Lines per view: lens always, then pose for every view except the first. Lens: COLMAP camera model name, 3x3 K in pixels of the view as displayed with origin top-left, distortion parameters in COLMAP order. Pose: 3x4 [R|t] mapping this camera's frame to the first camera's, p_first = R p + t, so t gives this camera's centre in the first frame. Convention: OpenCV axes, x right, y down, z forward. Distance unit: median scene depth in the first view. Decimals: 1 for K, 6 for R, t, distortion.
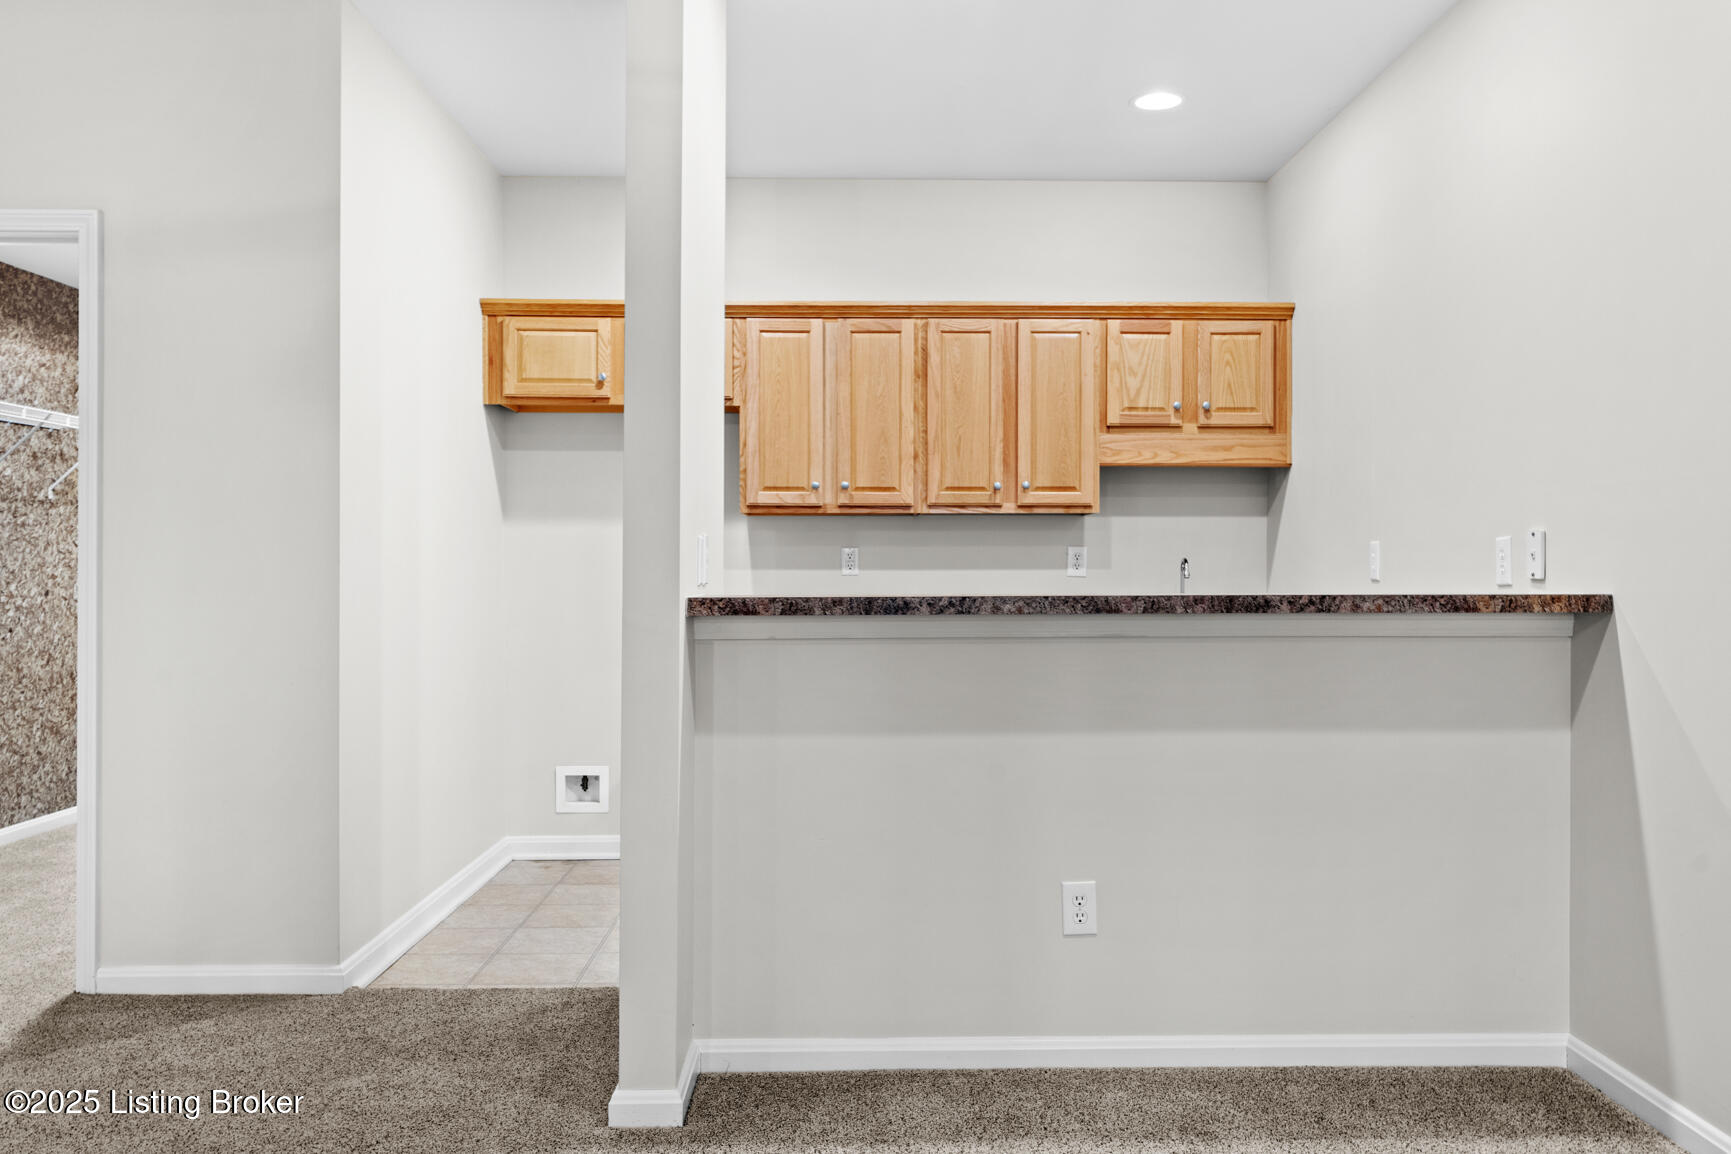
lens RADIAL K [[1439.1, 0, 872.1], [0, 1439.1, 558.8], [0, 0, 1]] dist [0.032736, -0.012088]
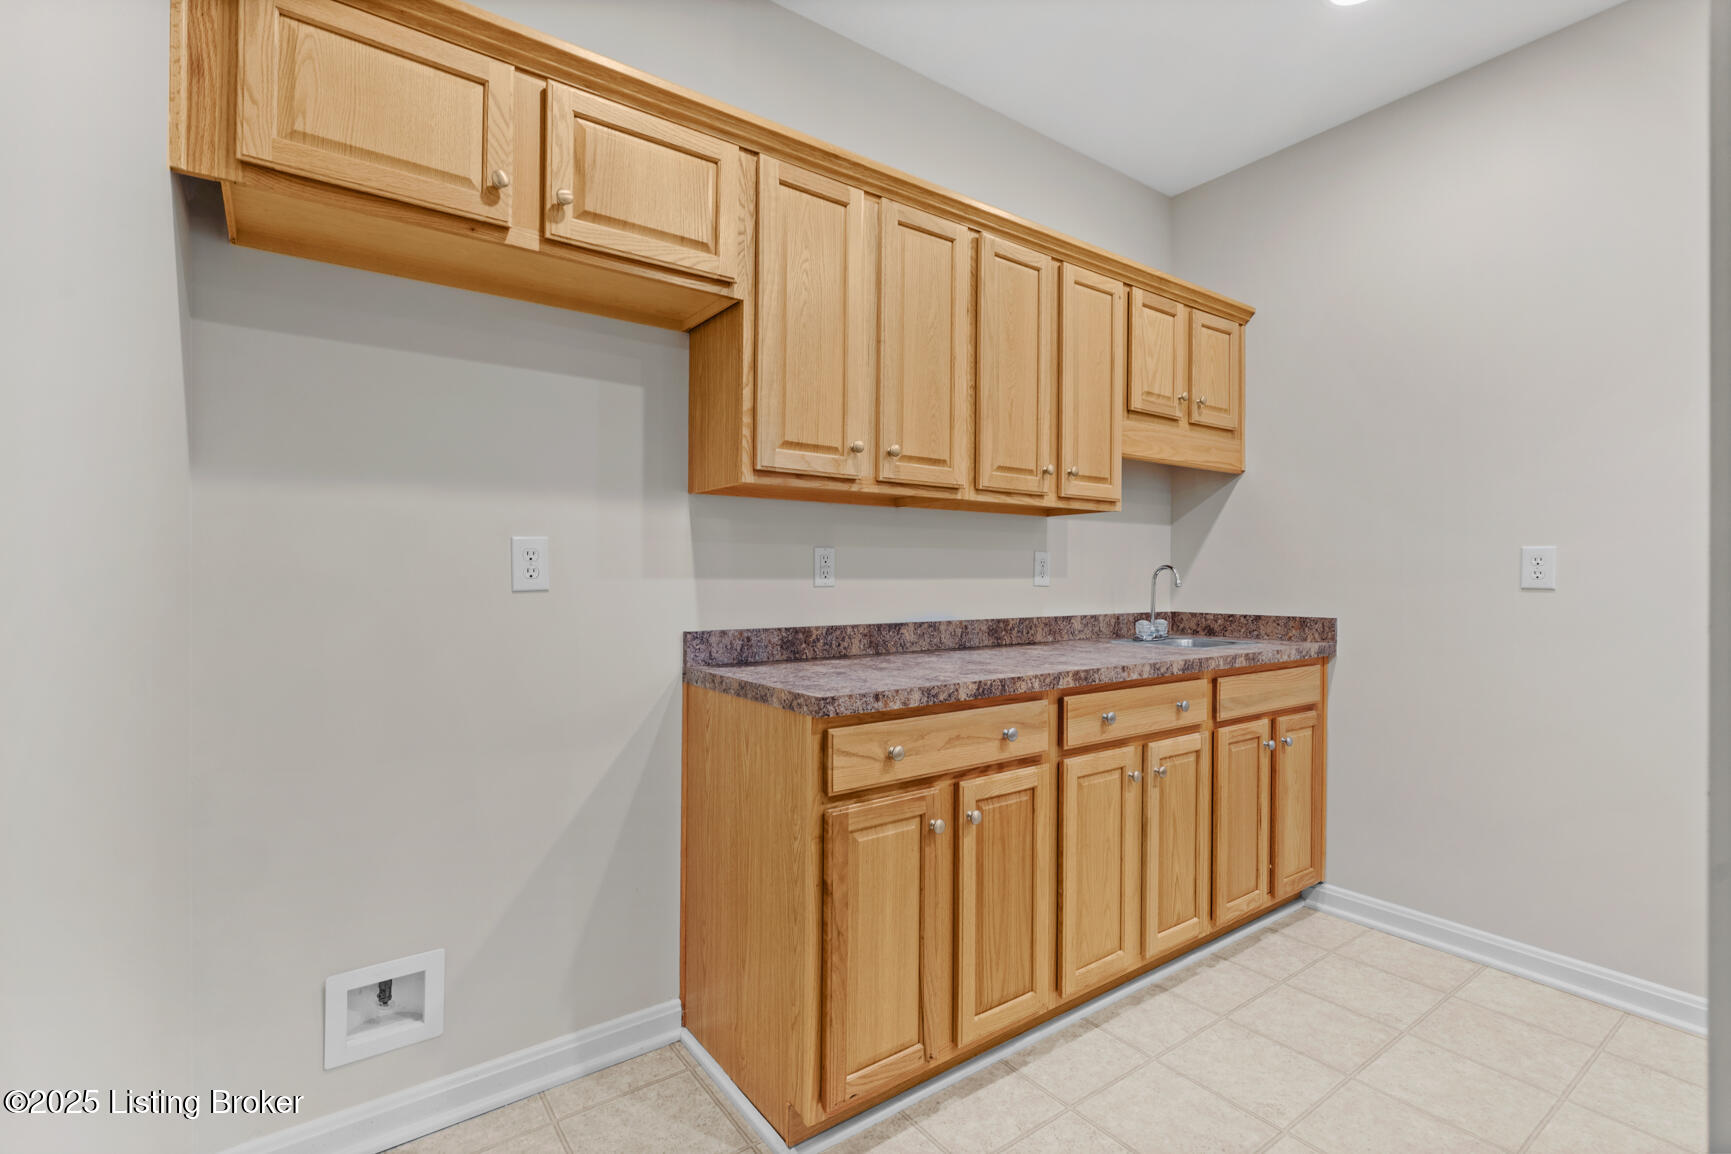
lens RADIAL K [[795.4, 0, 857.8], [0, 795.4, 569.6], [0, 0, 1]] dist [0.001645, 0.012126]
pose [[0.819365, 0.006009, 0.573241, -0.240385], [-0.001498, 0.999964, -0.008340, 0.006748], [-0.573271, 0.005975, 0.819344, 0.707236]]
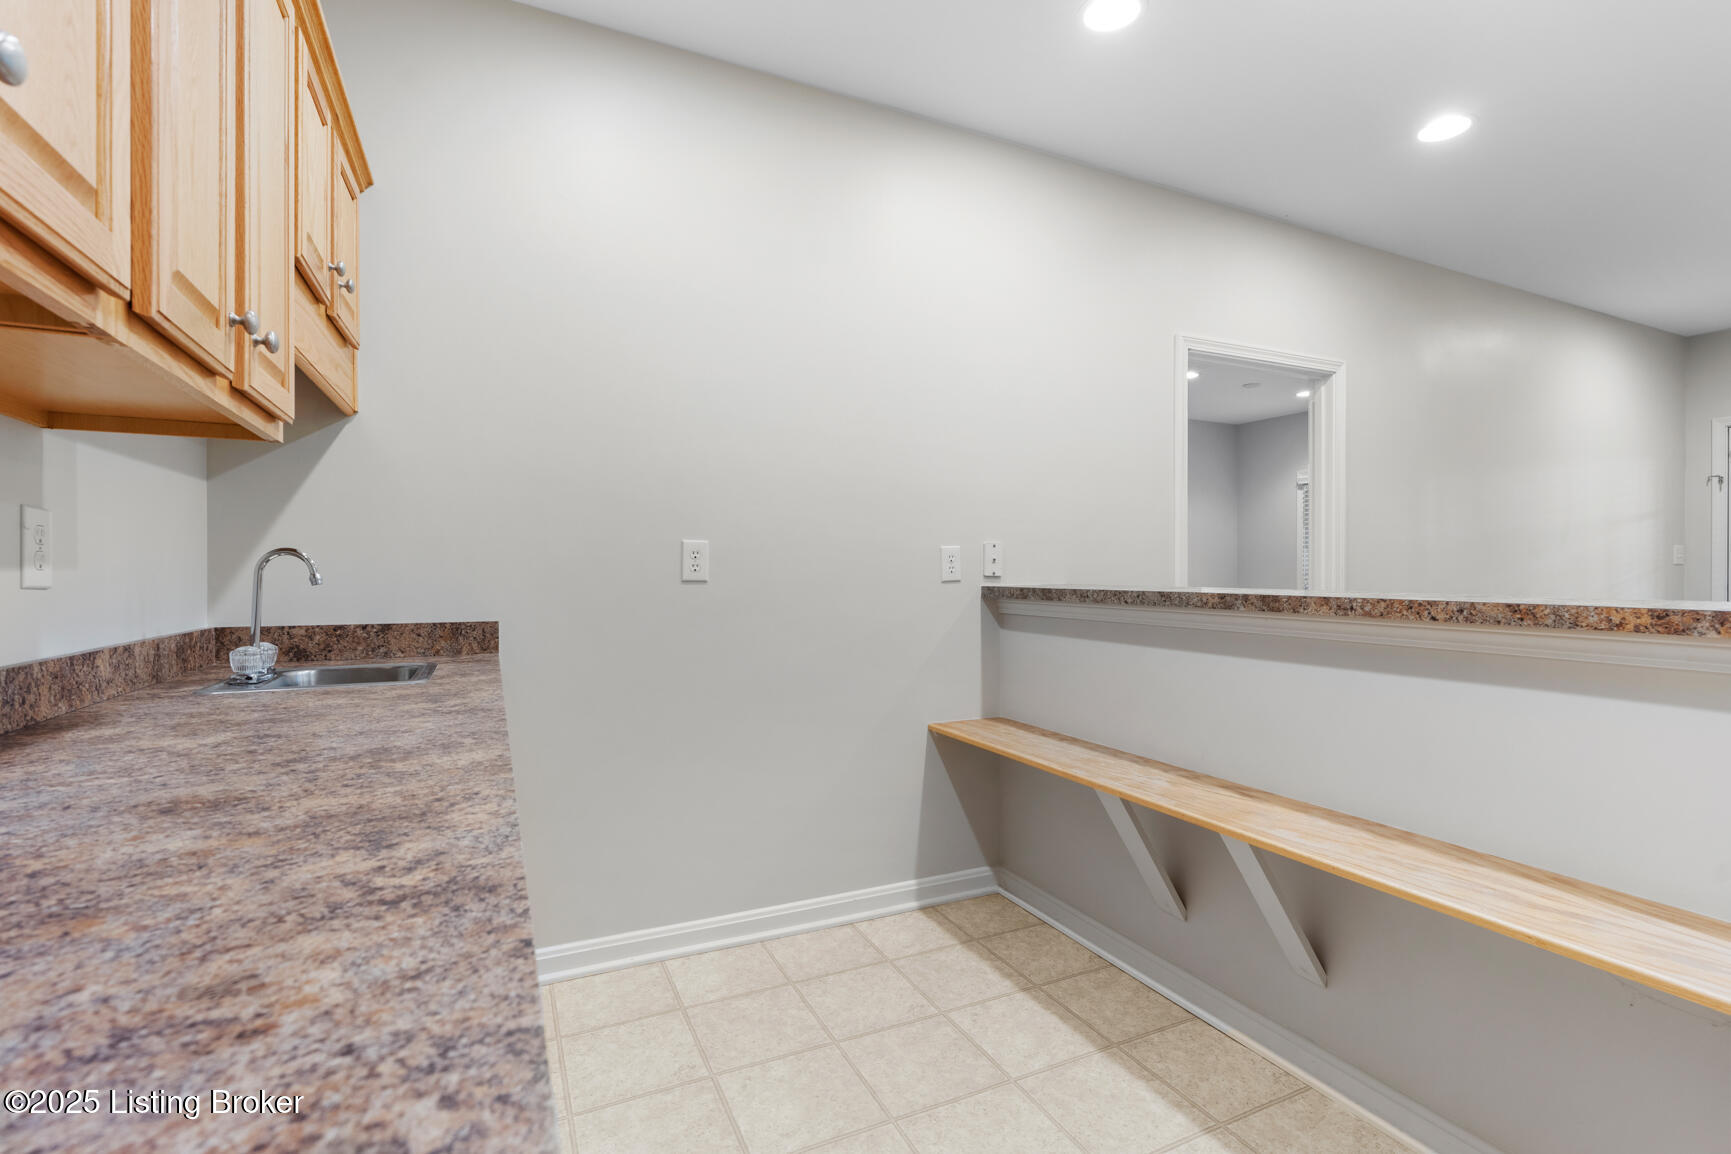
lens RADIAL K [[795.4, 0, 859.6], [0, 795.4, 580.8], [0, 0, 1]] dist [0.001645, 0.012126]
pose [[-0.410602, -0.007107, 0.911787, -0.146170], [-0.000025, 0.999970, 0.007783, 0.009269], [-0.911815, 0.003173, -0.410589, 0.943443]]
